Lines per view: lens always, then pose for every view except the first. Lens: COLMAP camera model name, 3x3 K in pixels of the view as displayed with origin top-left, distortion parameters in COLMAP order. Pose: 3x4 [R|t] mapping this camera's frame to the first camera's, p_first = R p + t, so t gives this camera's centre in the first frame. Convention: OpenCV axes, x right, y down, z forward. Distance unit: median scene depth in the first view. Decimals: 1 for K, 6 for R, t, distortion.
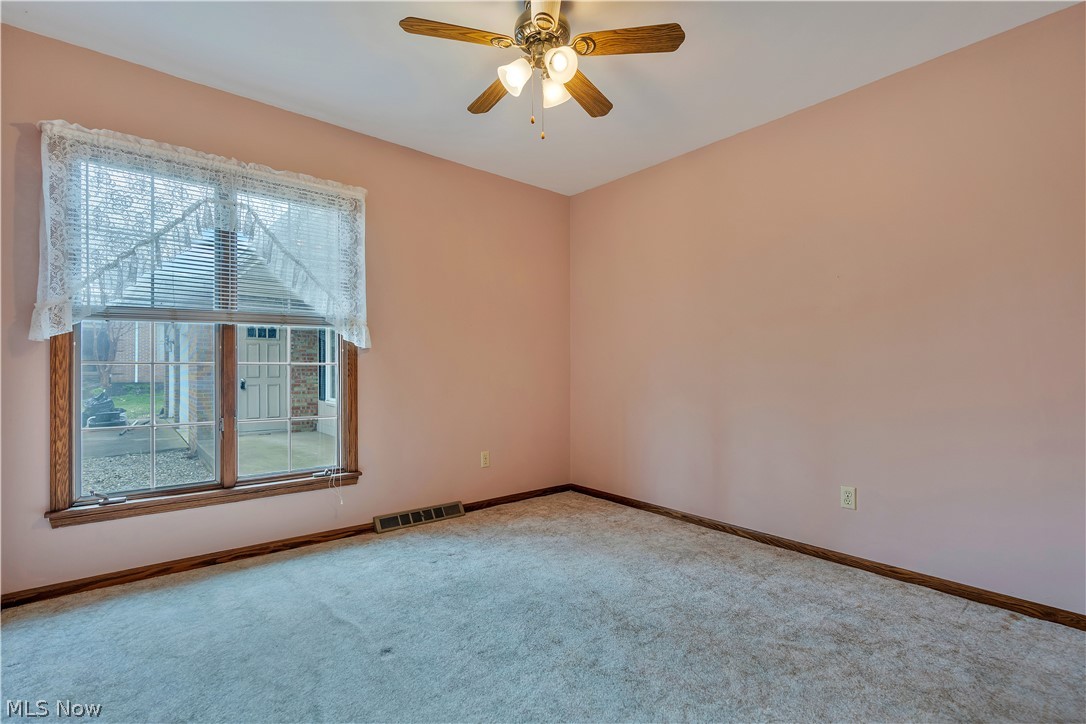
lens RADIAL K [[498.8, 0, 544.0], [0, 498.8, 368.2], [0, 0, 1]] dist [-0.007375, 0.006034]
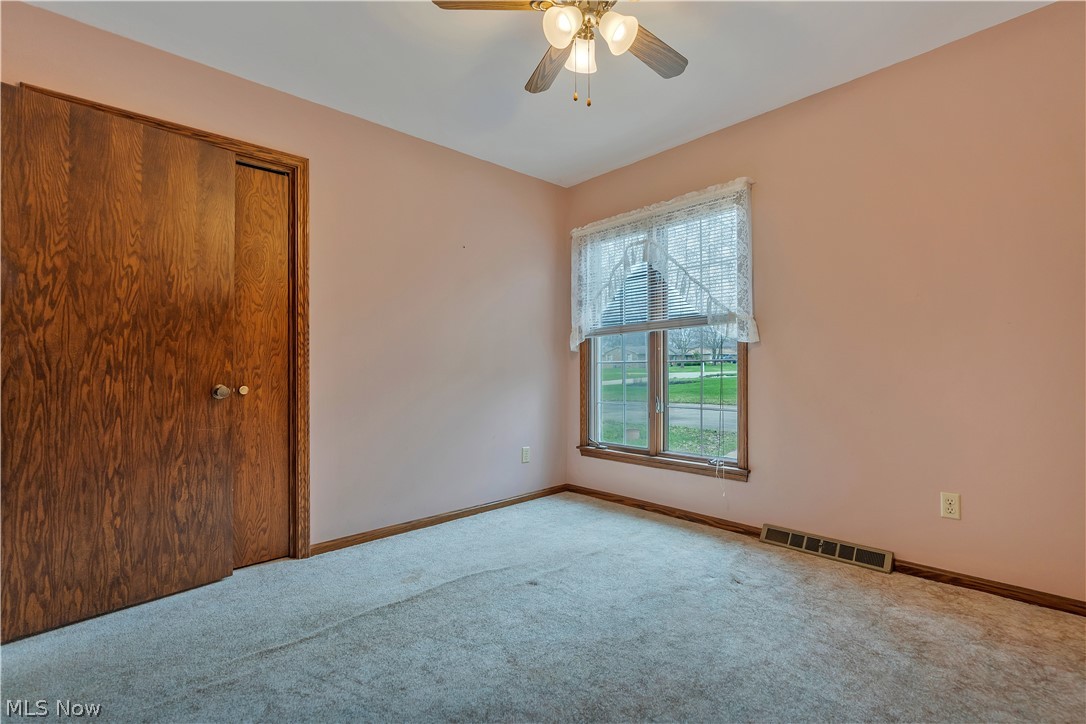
lens RADIAL K [[498.8, 0, 544.4], [0, 498.8, 363.6], [0, 0, 1]] dist [-0.007375, 0.006034]
pose [[0.053934, -0.007561, -0.998516, 0.628083], [0.016872, 0.999835, -0.006660, -0.000536], [0.998402, -0.016487, 0.054053, 0.604873]]
